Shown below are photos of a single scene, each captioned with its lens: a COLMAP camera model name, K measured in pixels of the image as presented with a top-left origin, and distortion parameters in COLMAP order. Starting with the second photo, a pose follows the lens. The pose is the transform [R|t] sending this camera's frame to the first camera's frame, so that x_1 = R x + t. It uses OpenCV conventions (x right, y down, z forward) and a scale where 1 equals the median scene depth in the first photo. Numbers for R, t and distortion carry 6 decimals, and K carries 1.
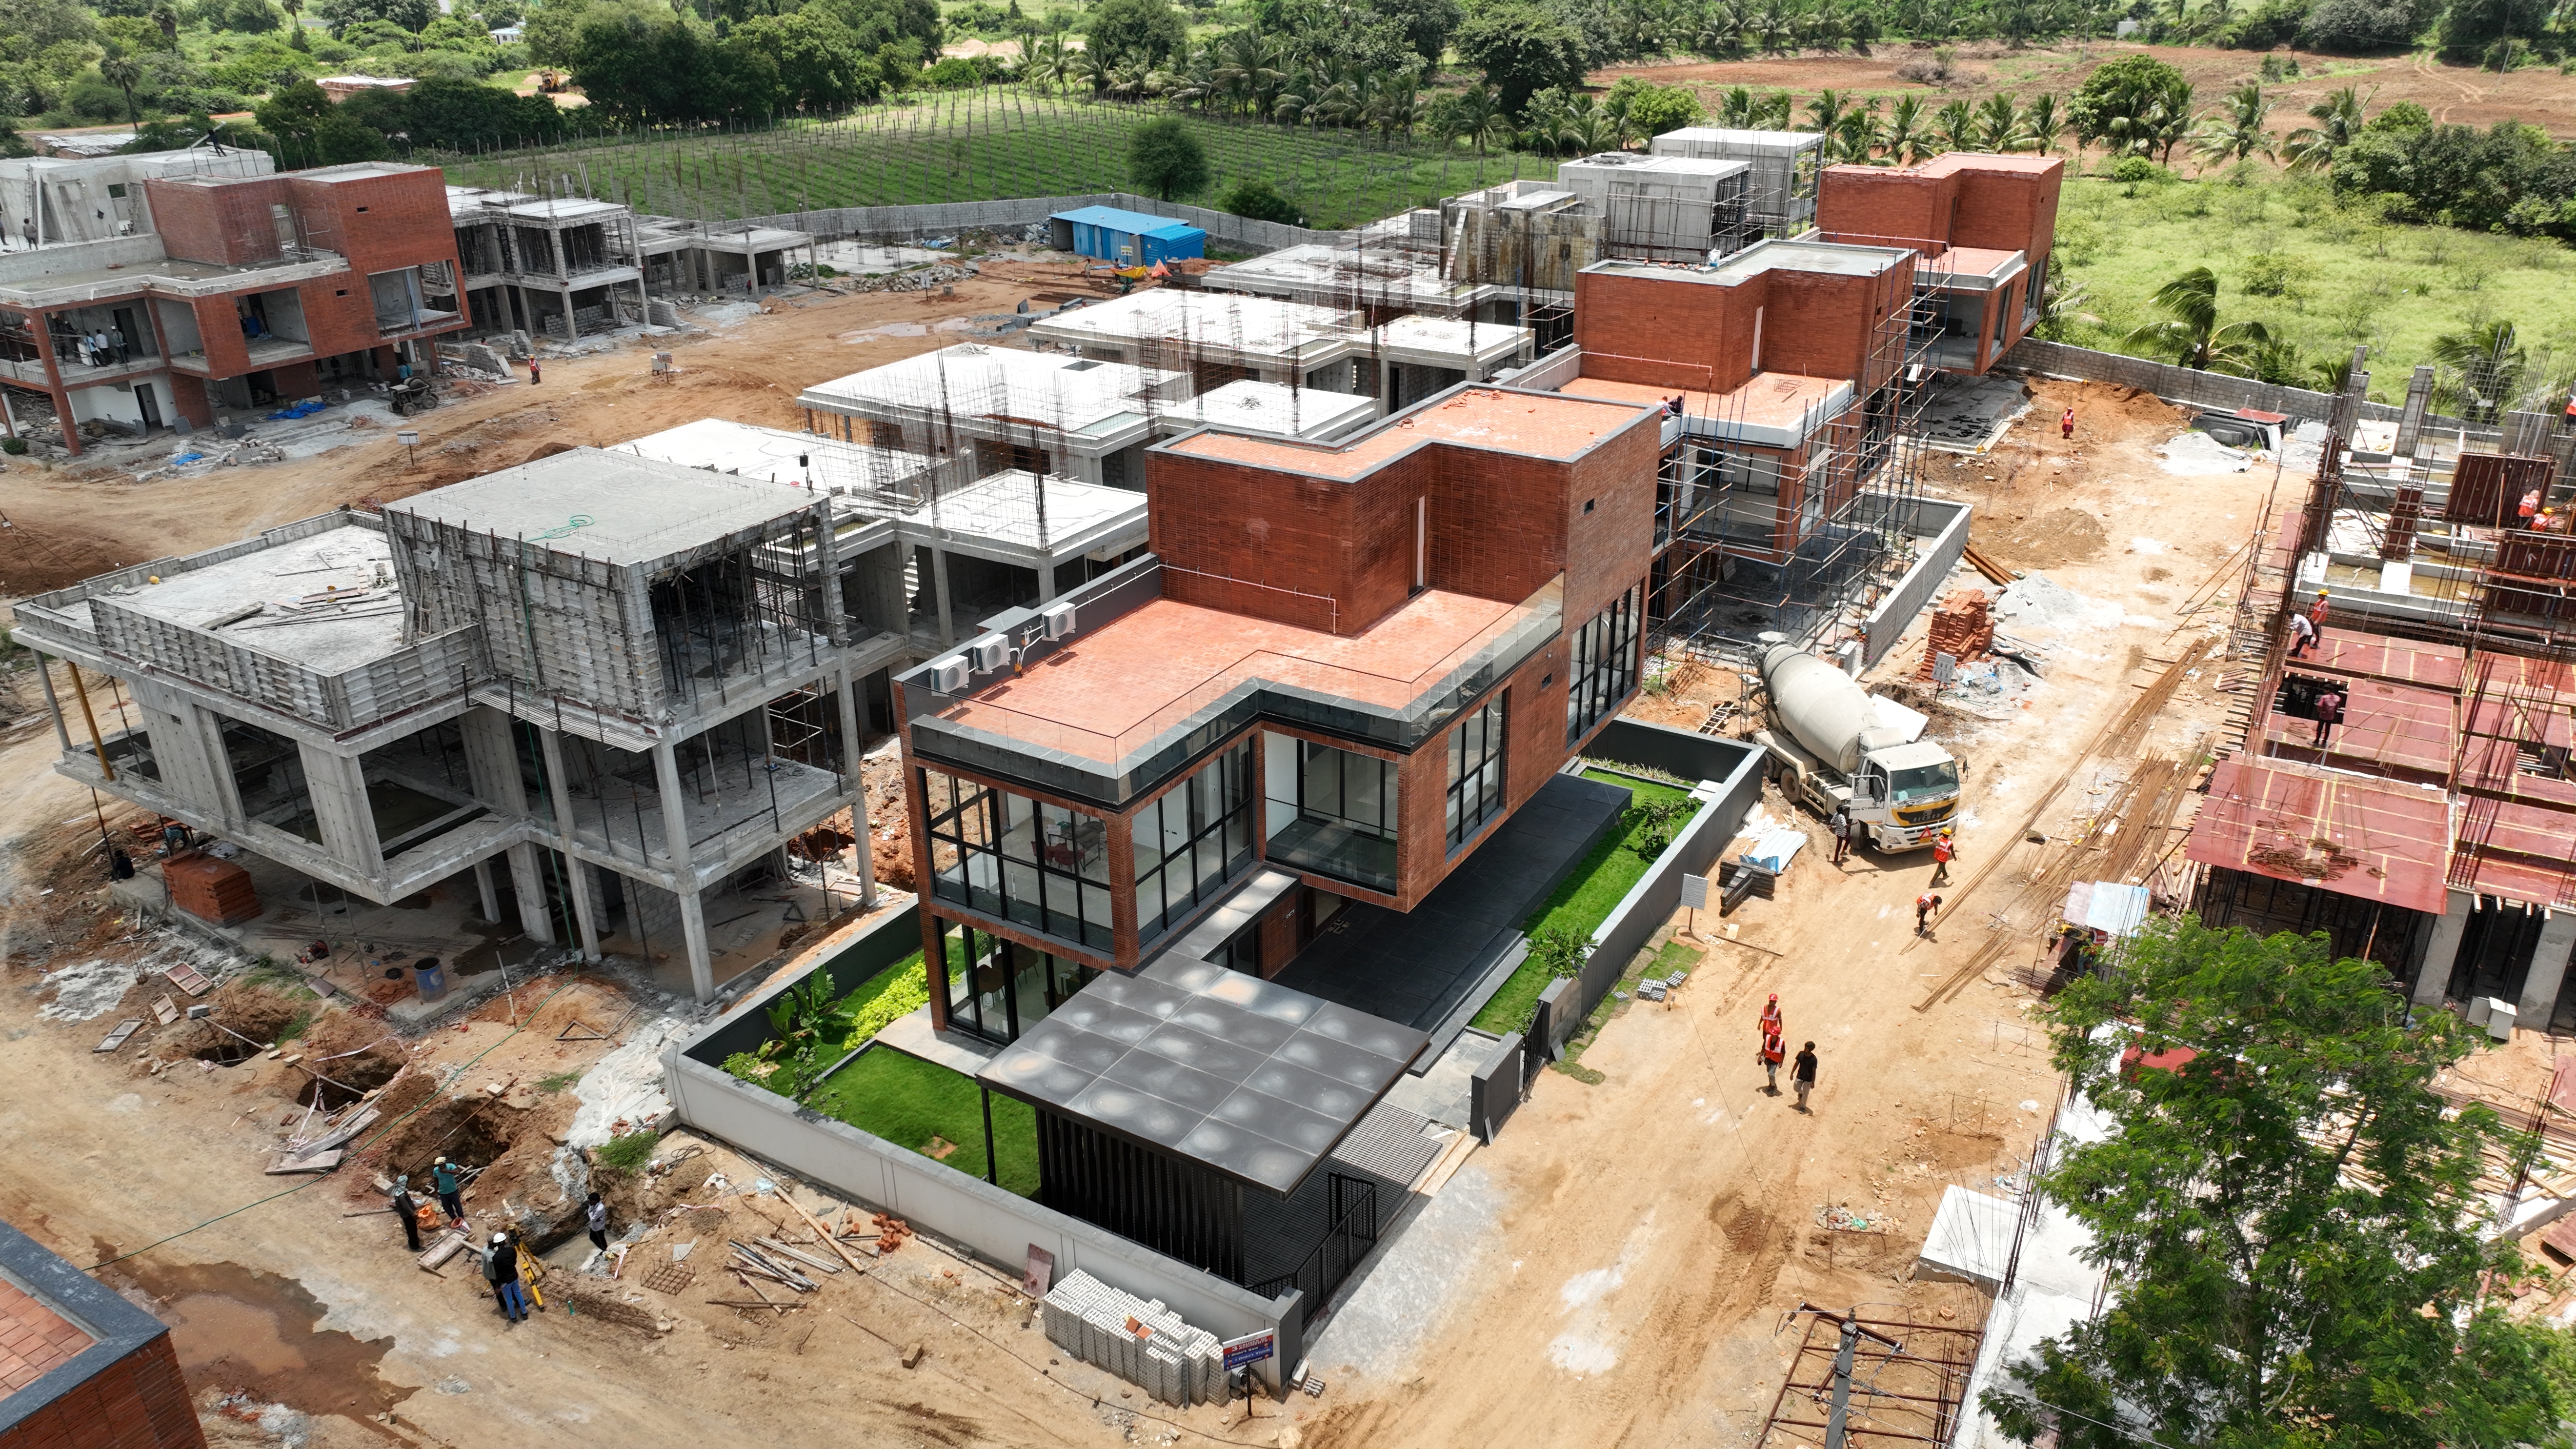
lens RADIAL K [[1805.6, 0, 1300.6], [0, 1805.6, 720.7], [0, 0, 1]] dist [-0.022725, 0.041022]
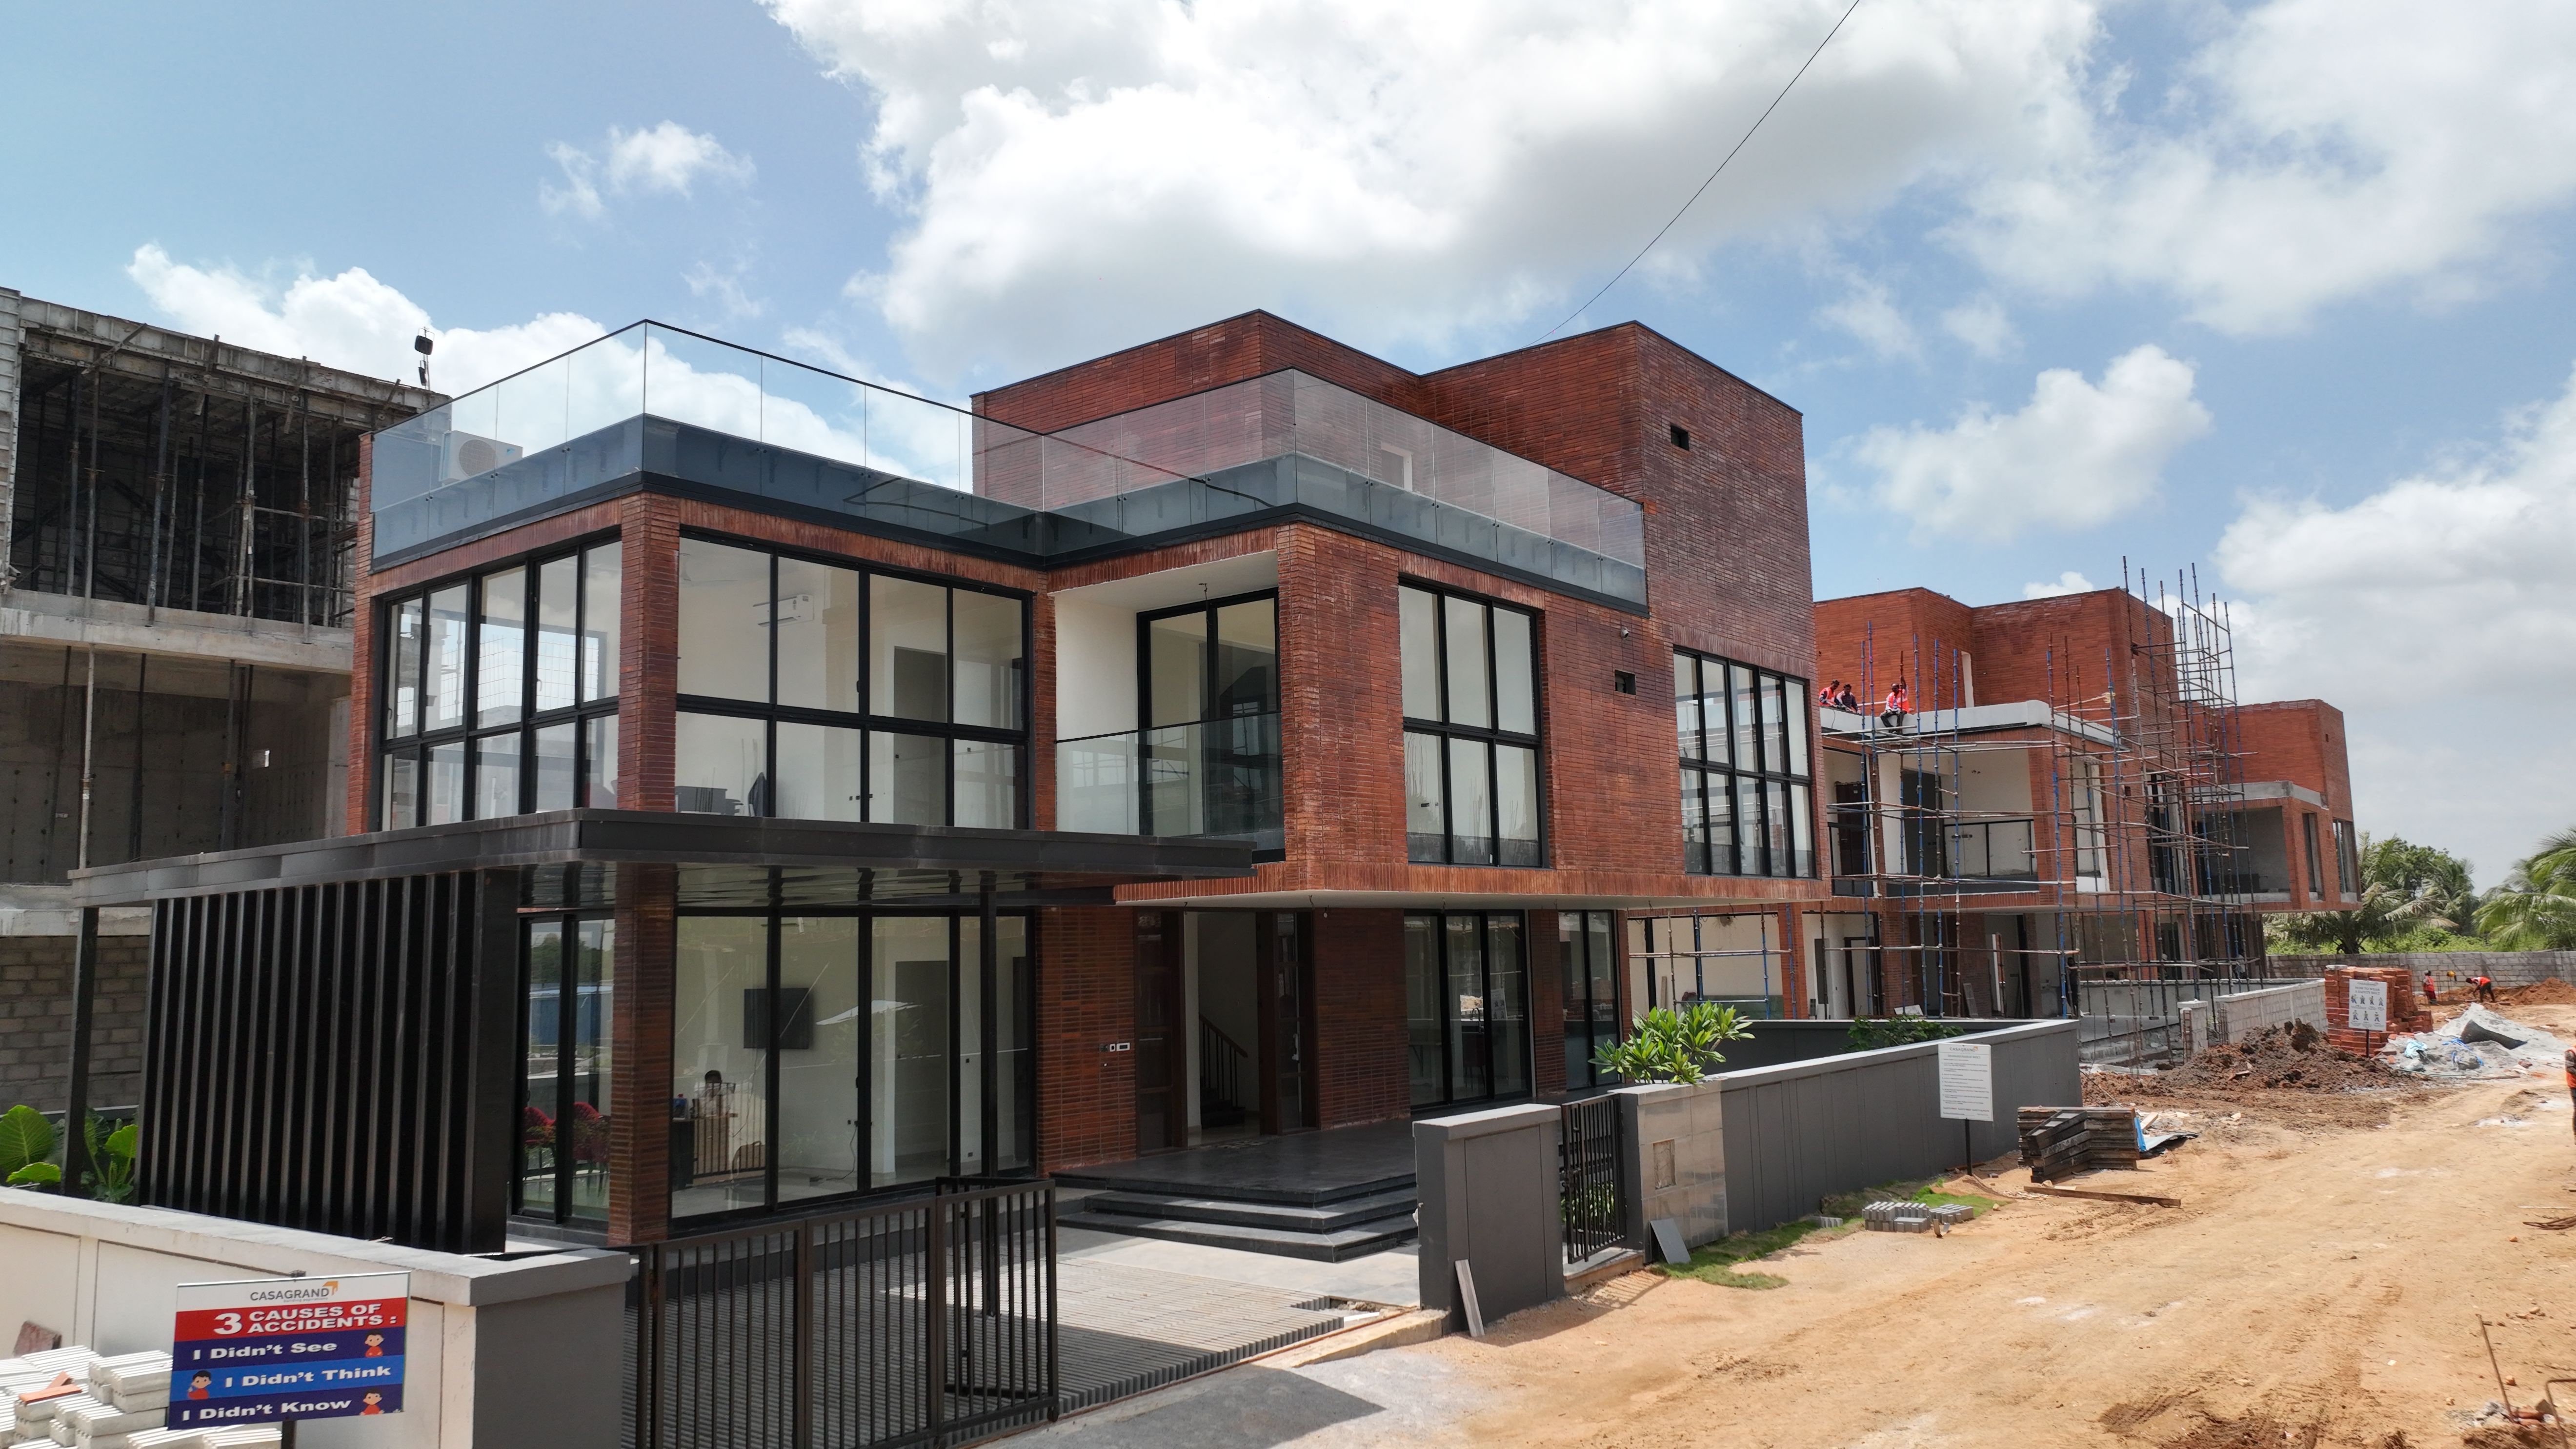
lens RADIAL K [[1805.6, 0, 1300.6], [0, 1805.6, 720.7], [0, 0, 1]] dist [-0.022725, 0.041022]
pose [[0.993072, -0.030626, -0.113442, 0.108439], [-0.033693, 0.850675, -0.524611, 0.305665], [0.112569, 0.524799, 0.843750, 0.573921]]
